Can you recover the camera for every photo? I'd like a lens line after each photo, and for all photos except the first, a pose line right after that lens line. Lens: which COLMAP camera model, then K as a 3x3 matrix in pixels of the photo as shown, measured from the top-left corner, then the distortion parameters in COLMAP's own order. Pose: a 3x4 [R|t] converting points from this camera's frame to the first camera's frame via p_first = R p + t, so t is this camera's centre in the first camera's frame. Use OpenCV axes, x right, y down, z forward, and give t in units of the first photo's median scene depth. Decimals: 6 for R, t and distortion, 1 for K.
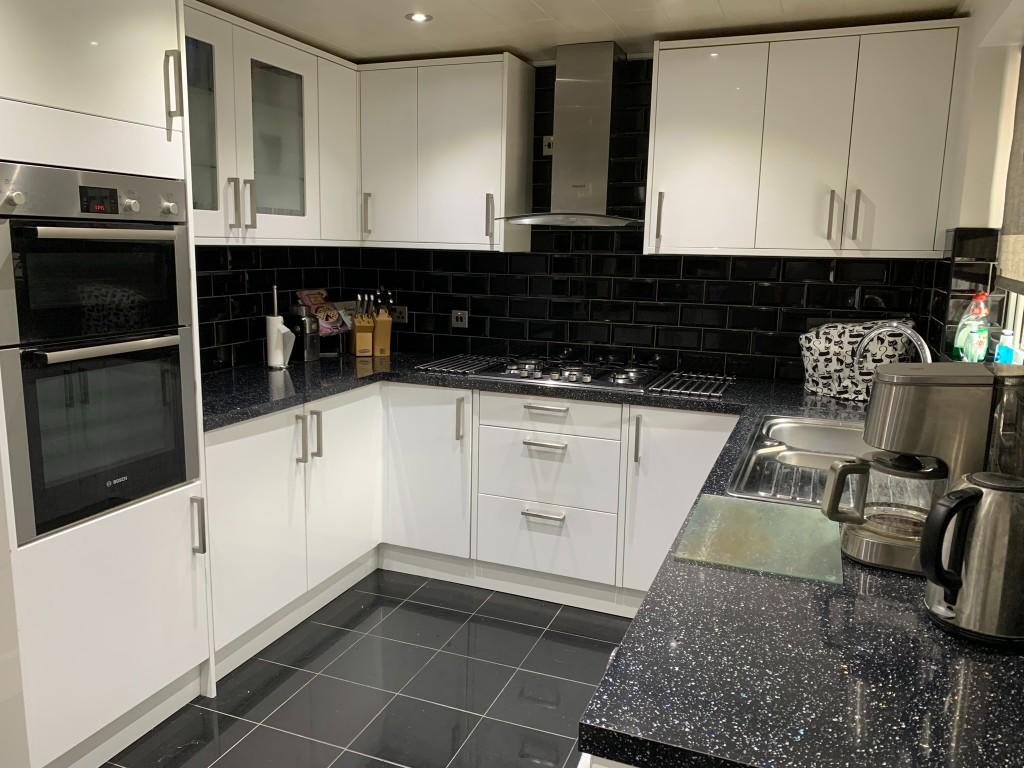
lens RADIAL K [[780.4, 0, 511.7], [0, 780.4, 381.3], [0, 0, 1]] dist [0.022720, -0.015097]
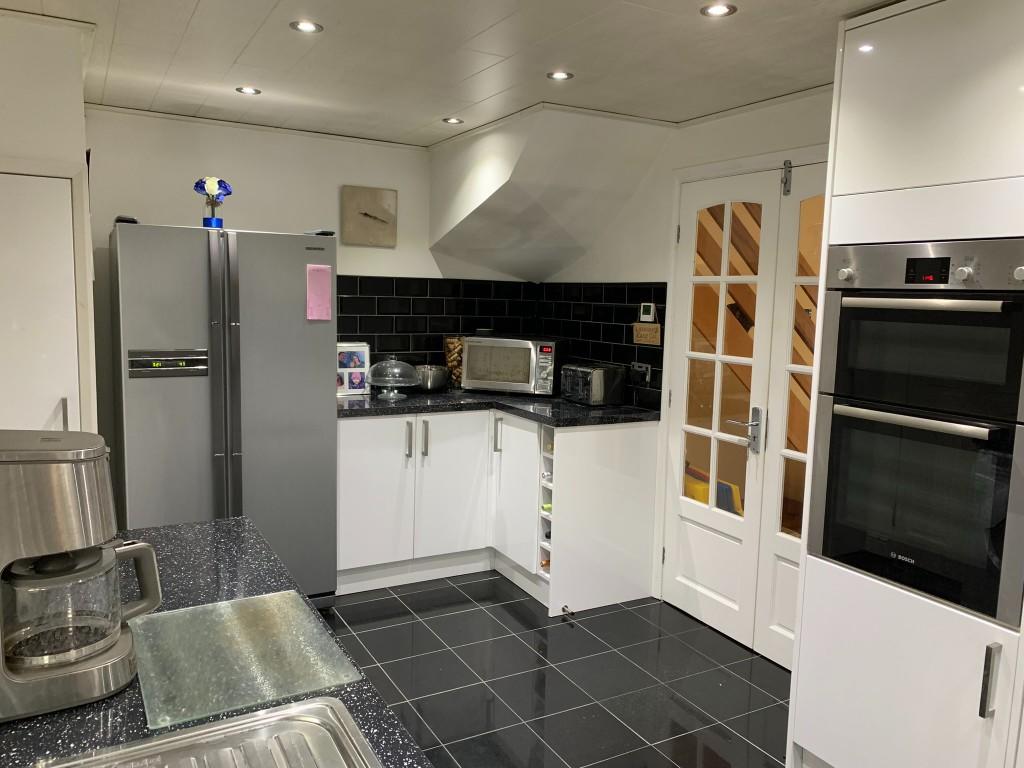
lens RADIAL K [[780.4, 0, 511.8], [0, 780.4, 384.2], [0, 0, 1]] dist [0.022720, -0.015097]
pose [[-0.624618, 0.054912, -0.778997, 0.579560], [-0.178942, 0.960920, 0.211215, -0.211756], [0.760153, 0.271324, -0.590382, 1.245530]]
